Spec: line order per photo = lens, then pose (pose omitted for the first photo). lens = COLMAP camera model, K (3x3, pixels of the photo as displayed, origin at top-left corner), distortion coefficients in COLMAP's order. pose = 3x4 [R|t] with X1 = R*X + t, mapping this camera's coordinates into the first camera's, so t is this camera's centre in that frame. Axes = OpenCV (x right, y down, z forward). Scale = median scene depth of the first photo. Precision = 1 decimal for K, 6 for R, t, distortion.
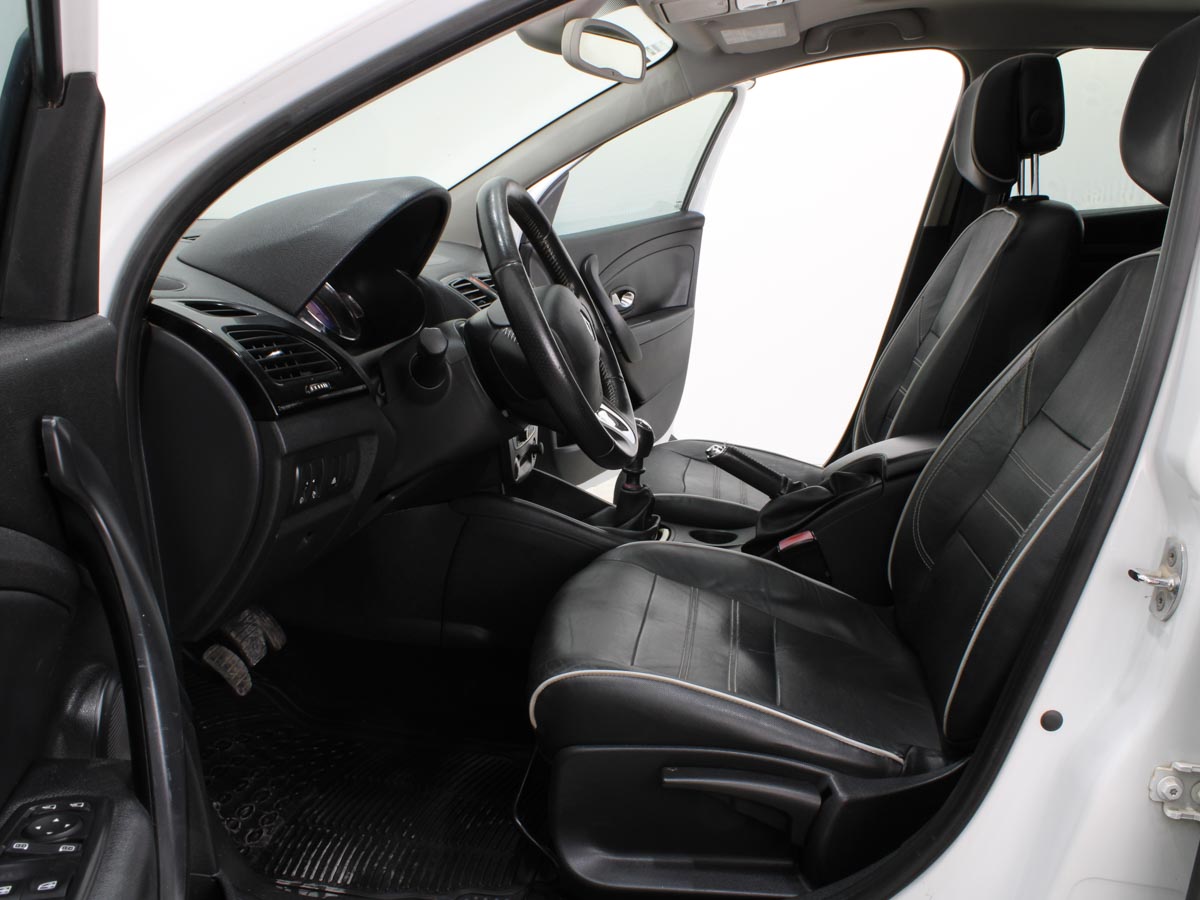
lens RADIAL K [[1110.2, 0, 600.0], [0, 1110.2, 450.0], [0, 0, 1]] dist [-0.165264, 0.124184]
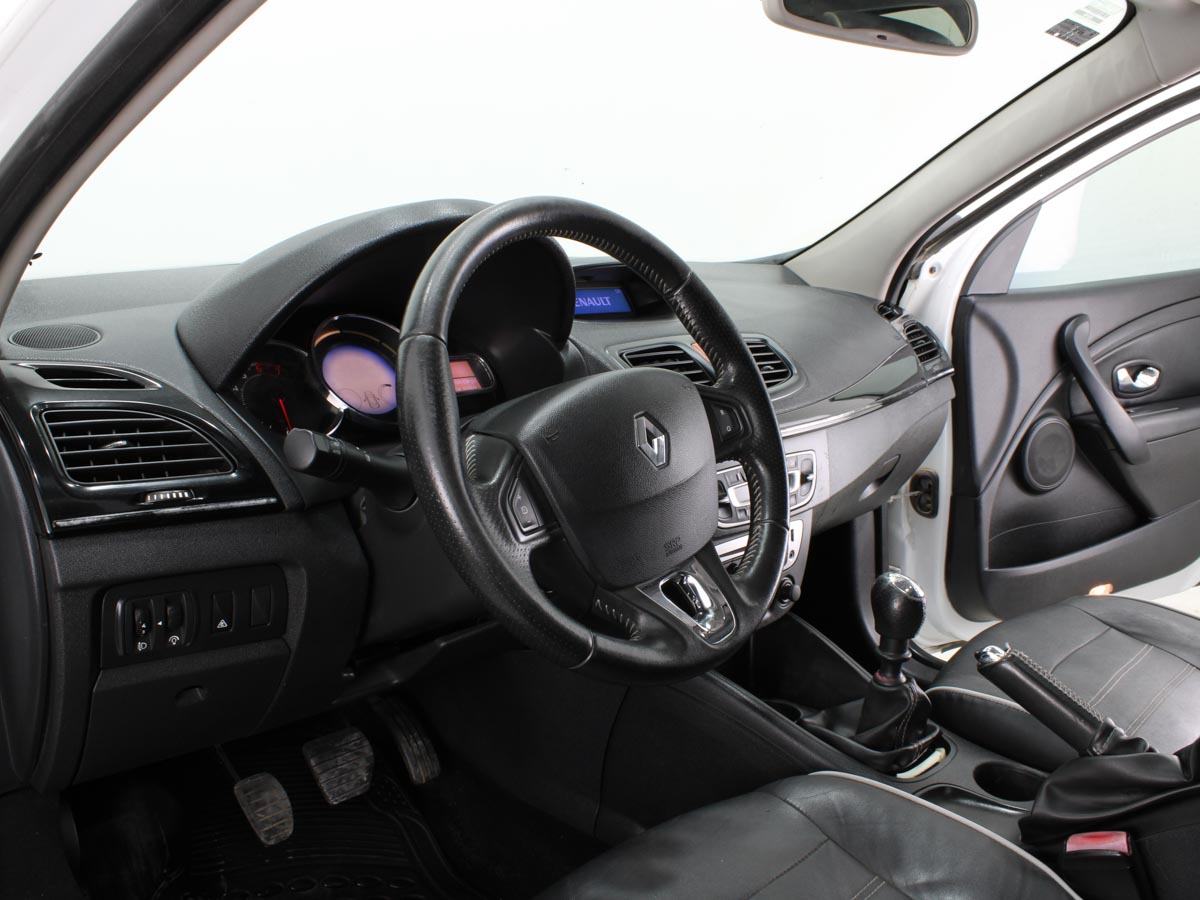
lens RADIAL K [[1110.2, 0, 600.0], [0, 1110.2, 450.0], [0, 0, 1]] dist [-0.165264, 0.124184]
pose [[0.816838, 0.106355, -0.566978, 0.258398], [-0.125233, 0.992111, 0.005680, -0.088370], [0.563109, 0.066364, 0.823714, 0.402742]]
